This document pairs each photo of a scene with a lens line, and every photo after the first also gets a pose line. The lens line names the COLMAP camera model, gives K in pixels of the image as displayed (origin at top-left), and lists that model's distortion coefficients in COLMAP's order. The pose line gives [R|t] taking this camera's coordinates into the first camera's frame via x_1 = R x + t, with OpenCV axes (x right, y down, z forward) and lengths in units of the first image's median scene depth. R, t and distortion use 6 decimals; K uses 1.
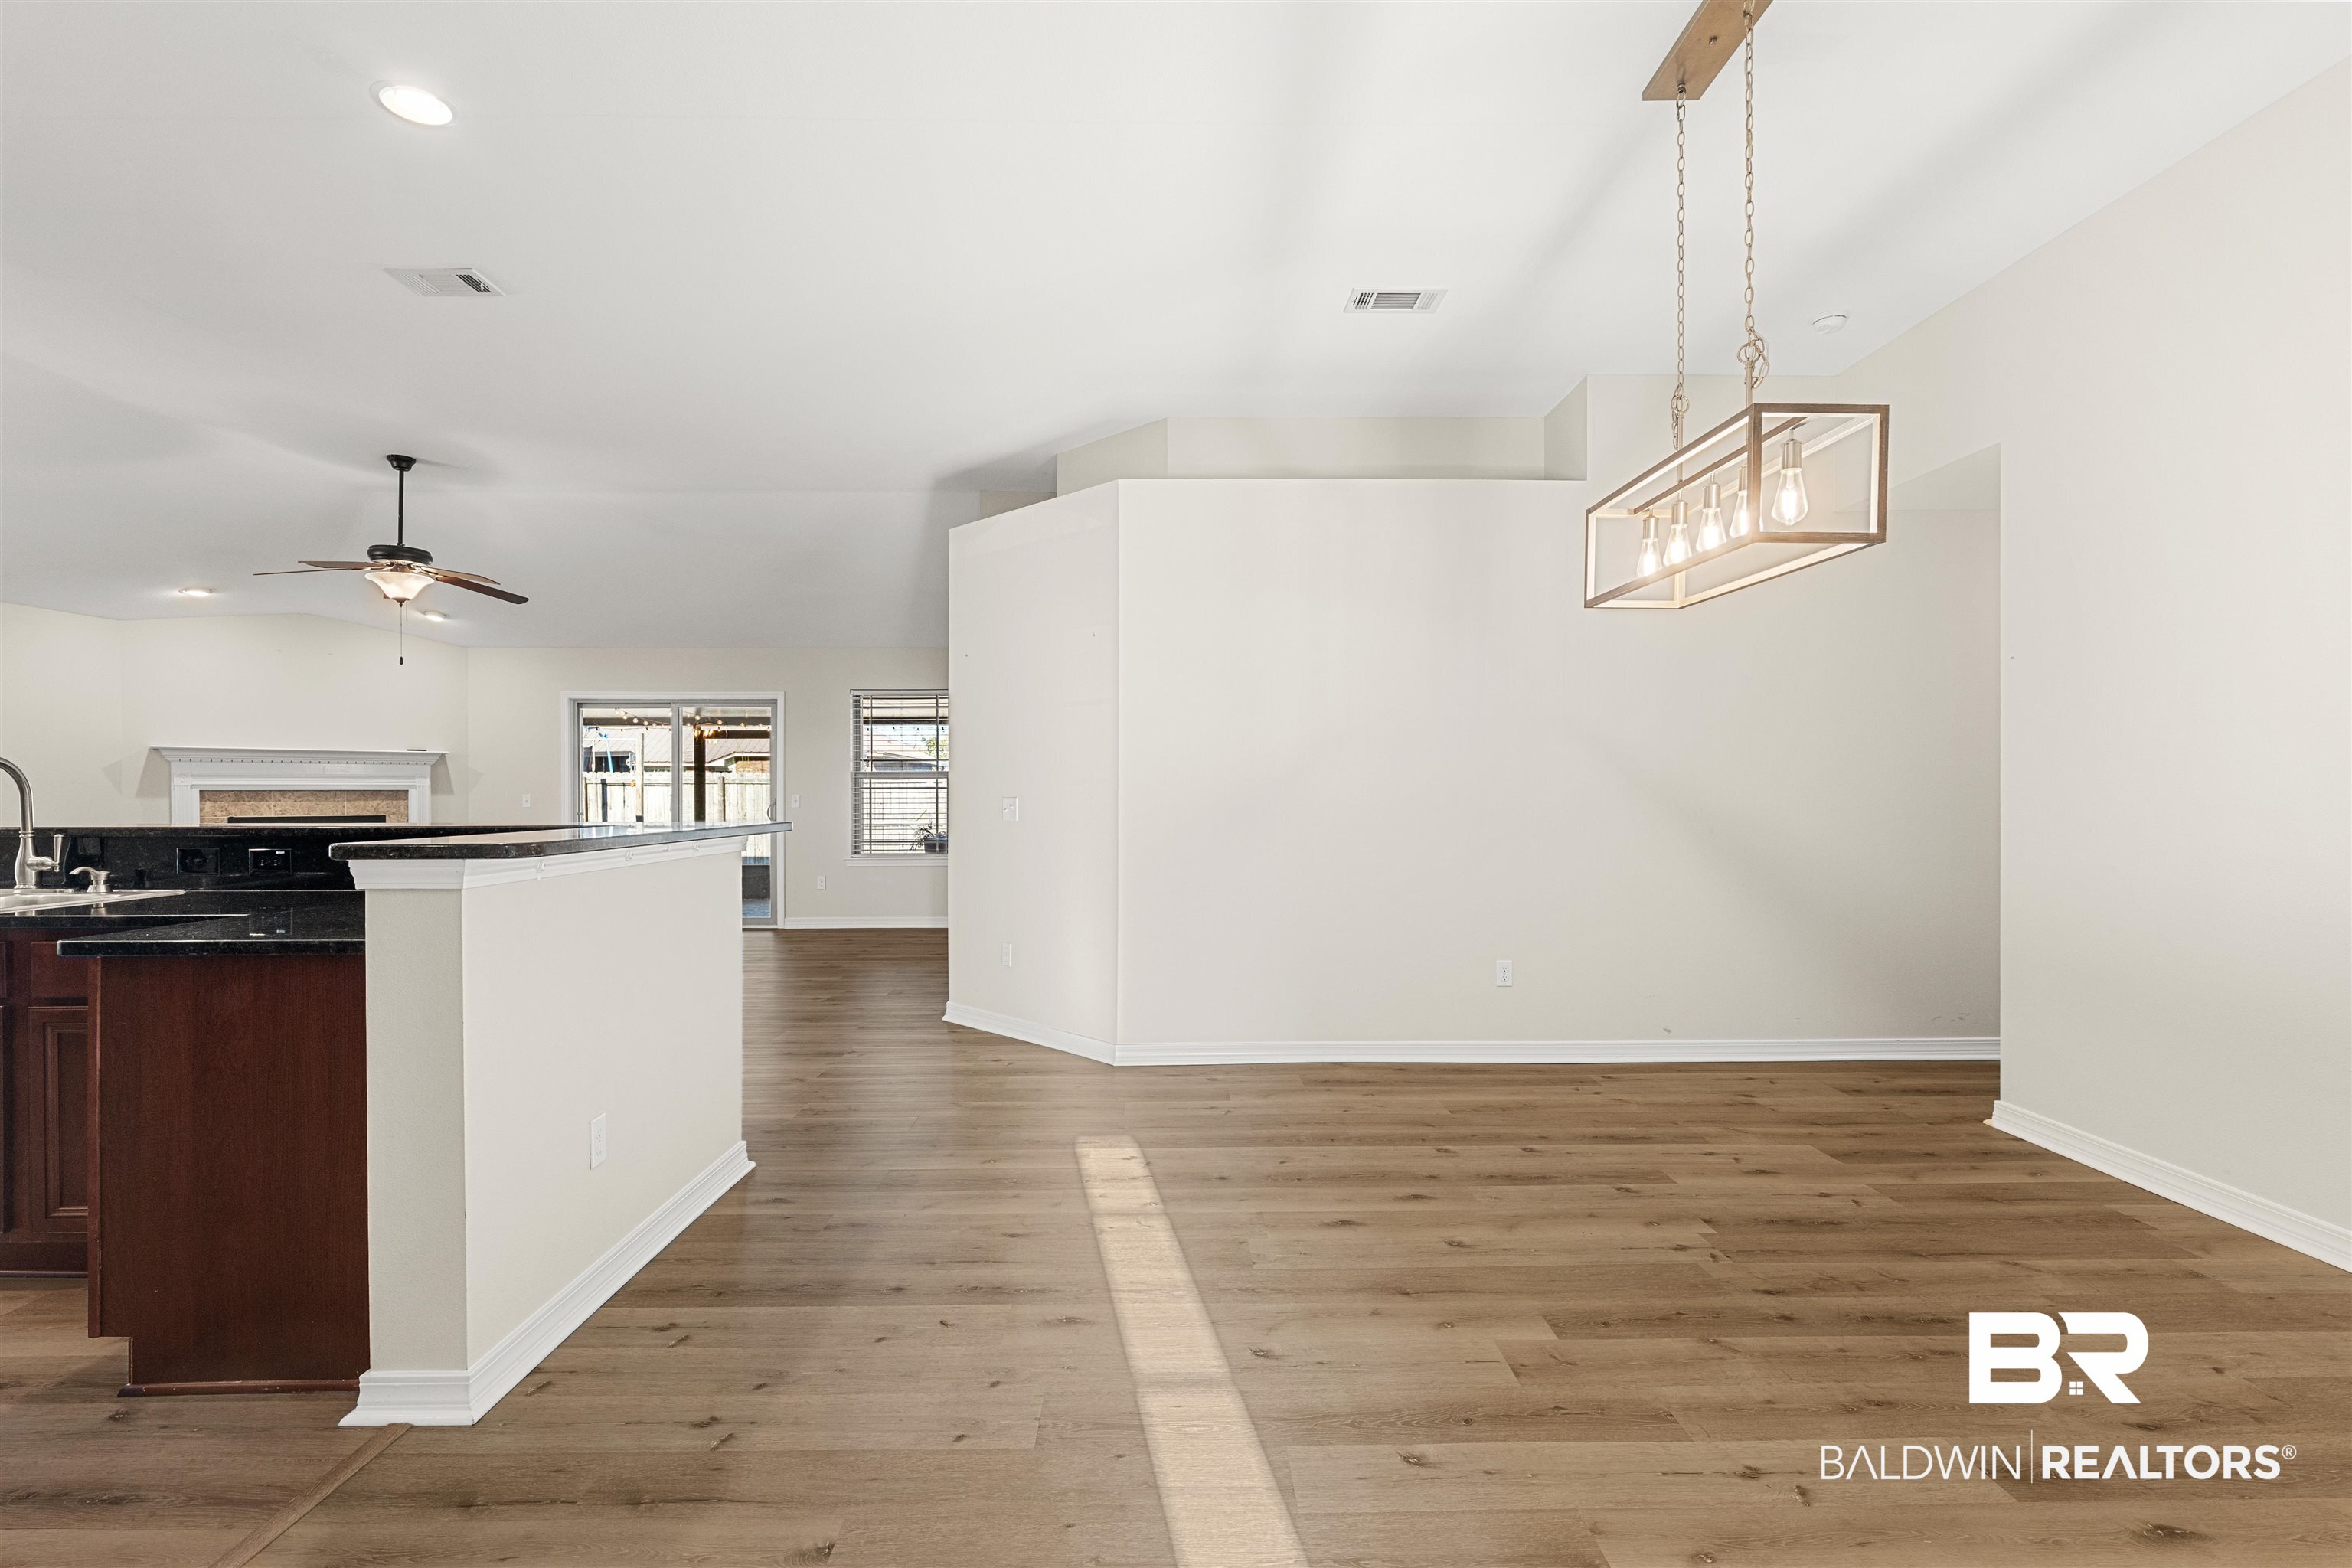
lens RADIAL K [[1068.7, 0, 1168.8], [0, 1068.7, 796.3], [0, 0, 1]] dist [0.006774, -0.000650]
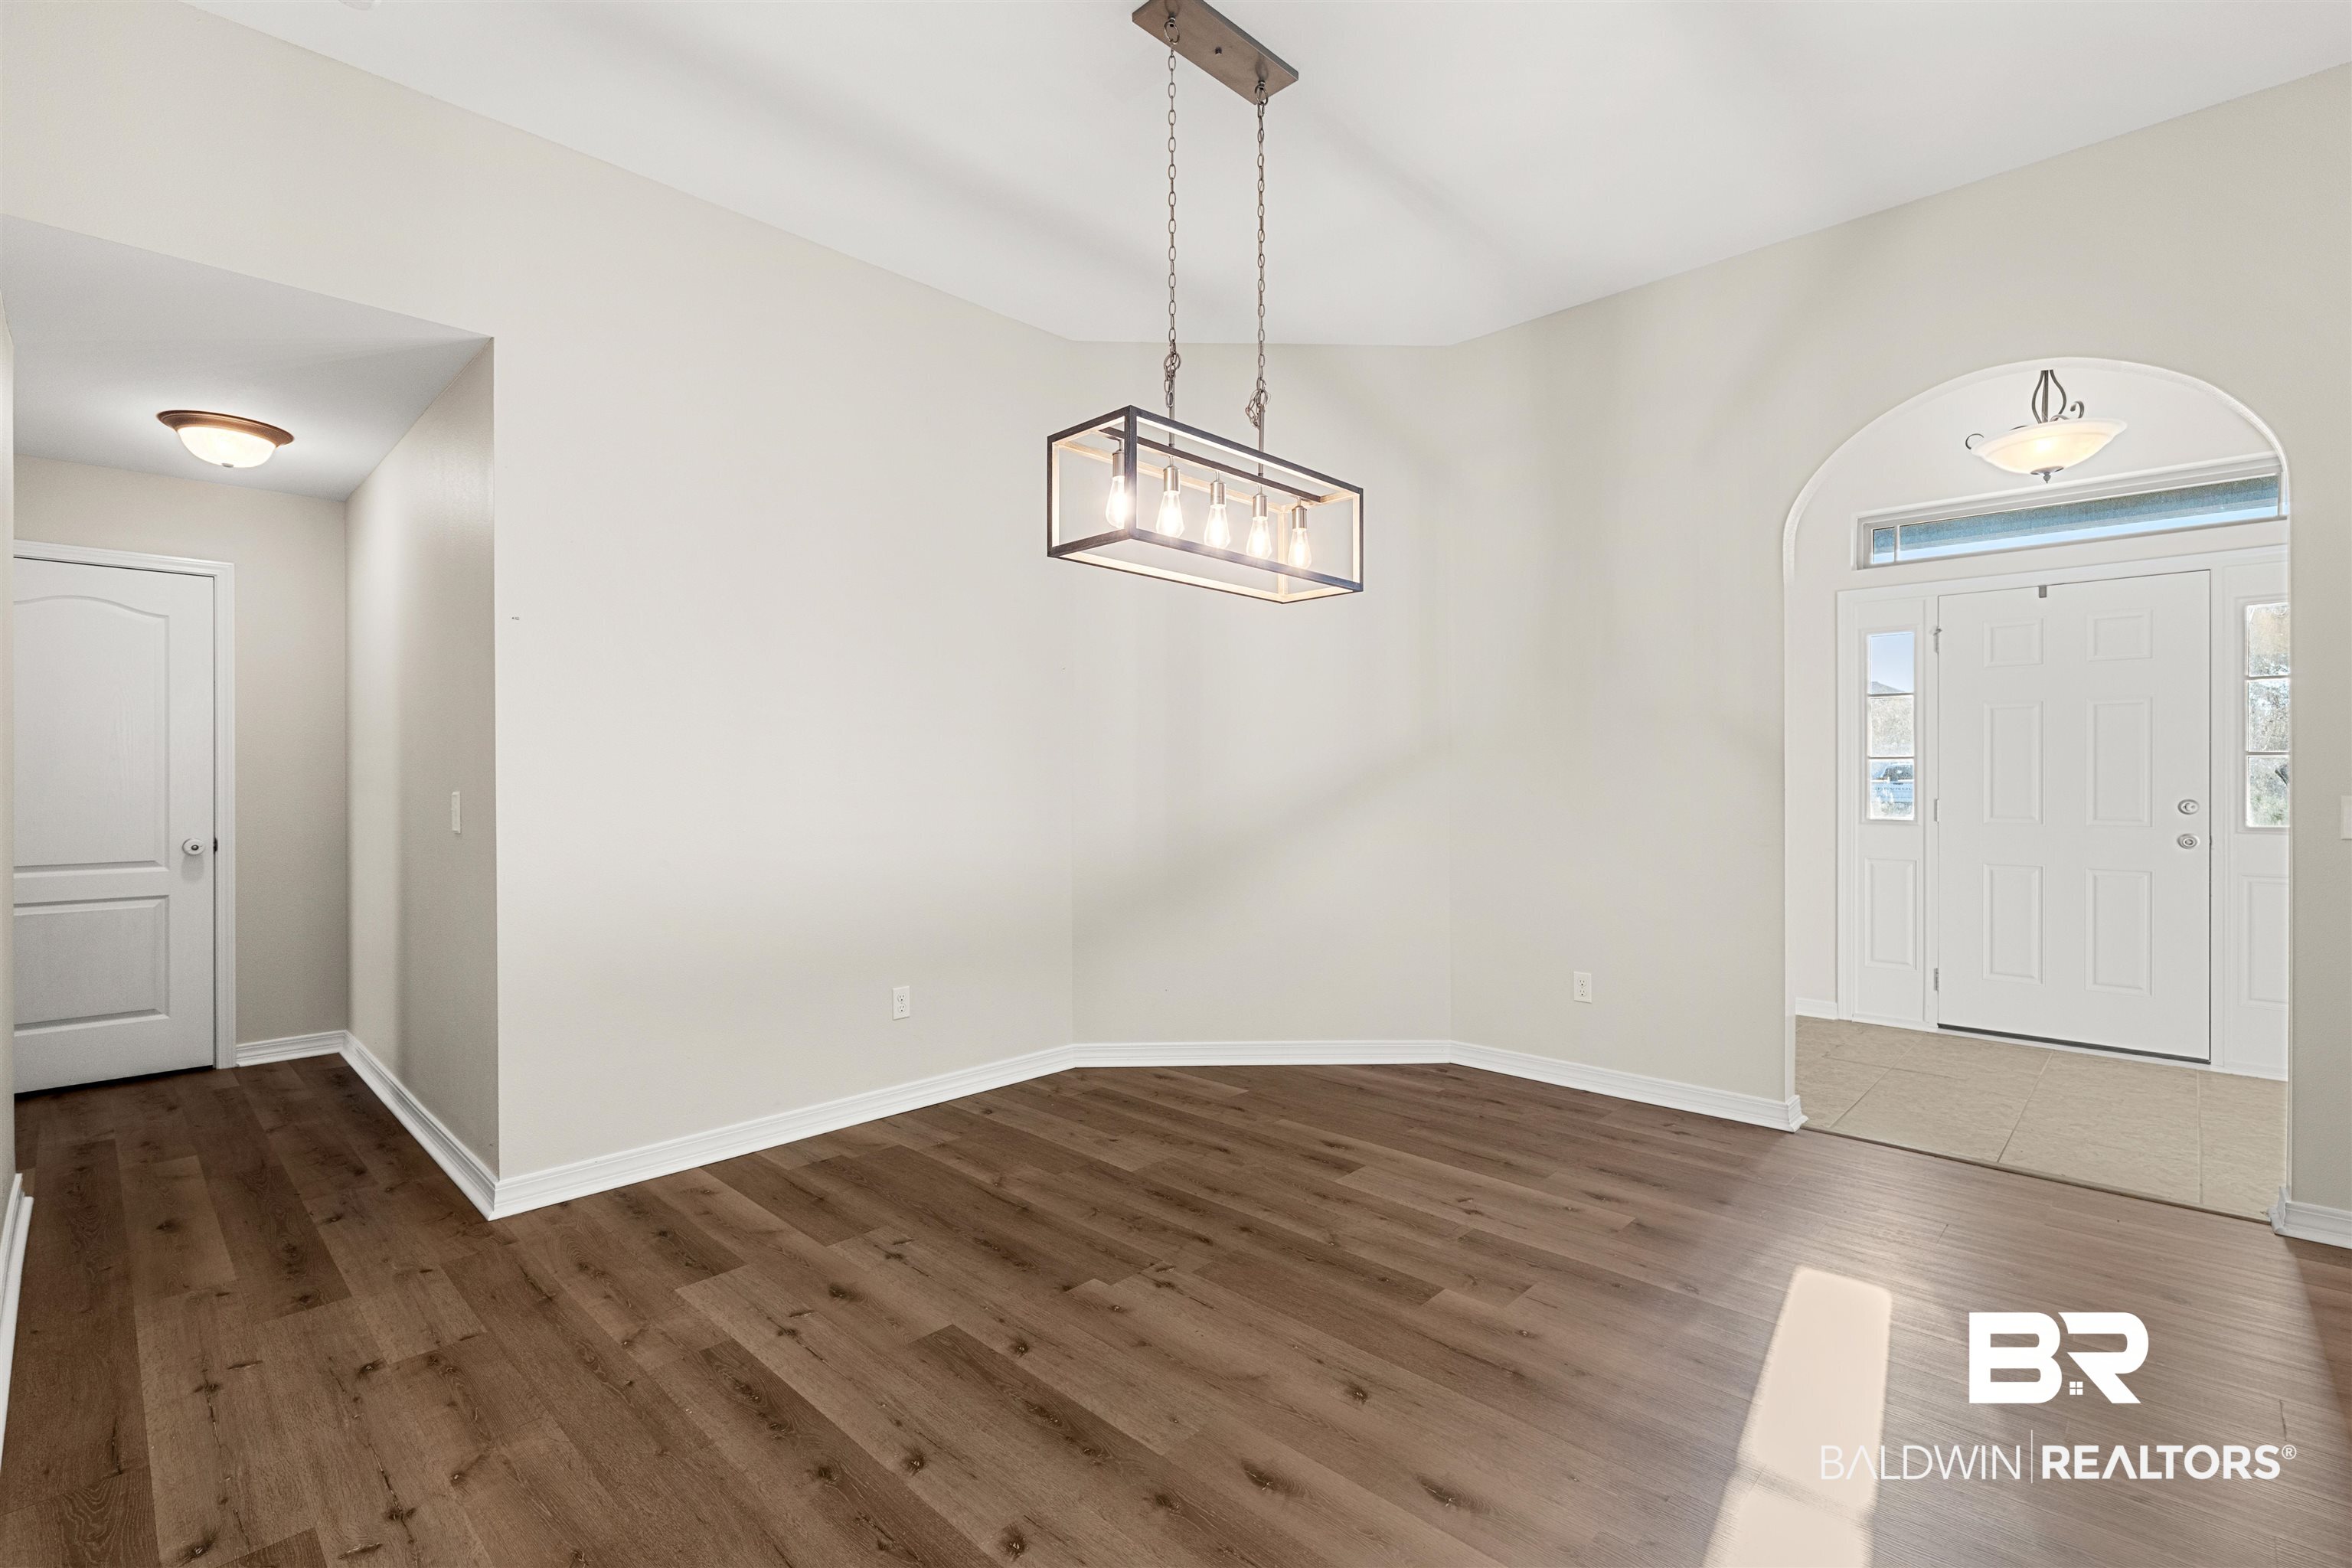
lens RADIAL K [[1068.7, 0, 1164.4], [0, 1068.7, 780.4], [0, 0, 1]] dist [0.006774, -0.000650]
pose [[-0.715946, 0.000110, 0.698156, -0.100955], [0.007885, 0.999937, 0.007928, -0.009192], [-0.698112, 0.011181, -0.715902, 1.057347]]
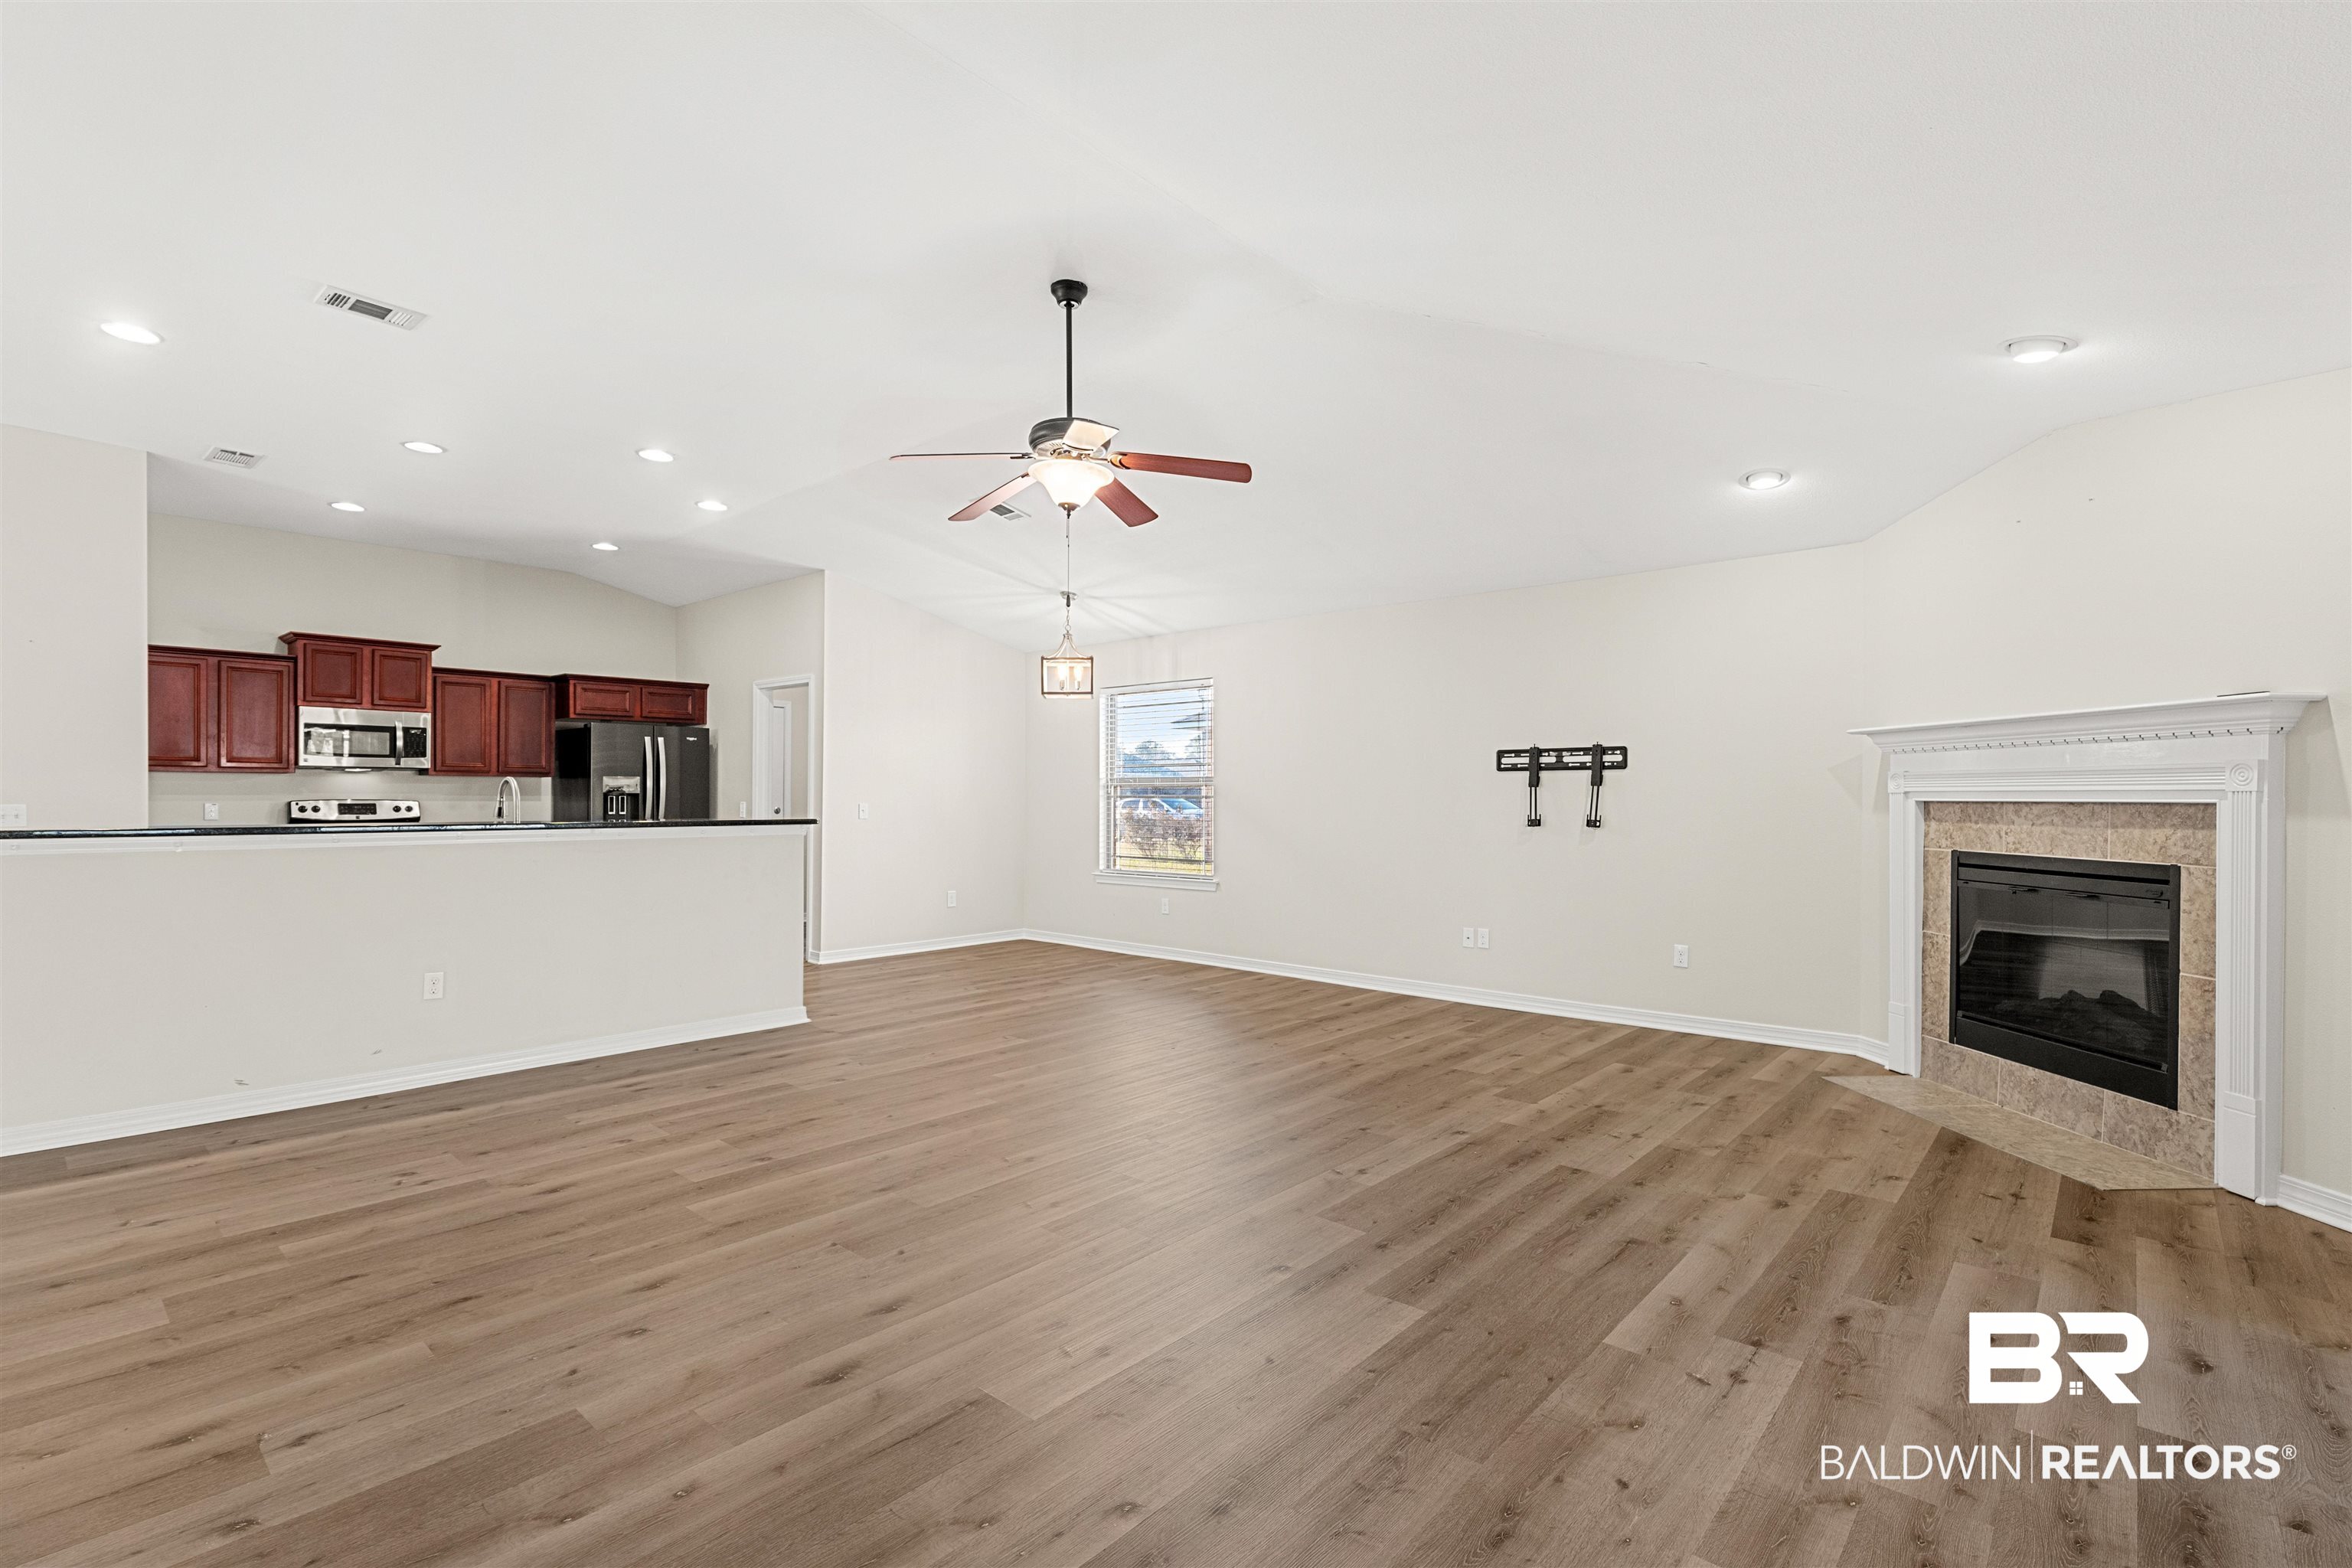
lens RADIAL K [[1068.7, 0, 1181.3], [0, 1068.7, 786.7], [0, 0, 1]] dist [0.006774, -0.000650]
pose [[-0.675548, -0.006252, -0.737289, -0.372380], [-0.006524, 0.999976, -0.002501, -0.016834], [0.737287, 0.003120, -0.675573, 2.027383]]
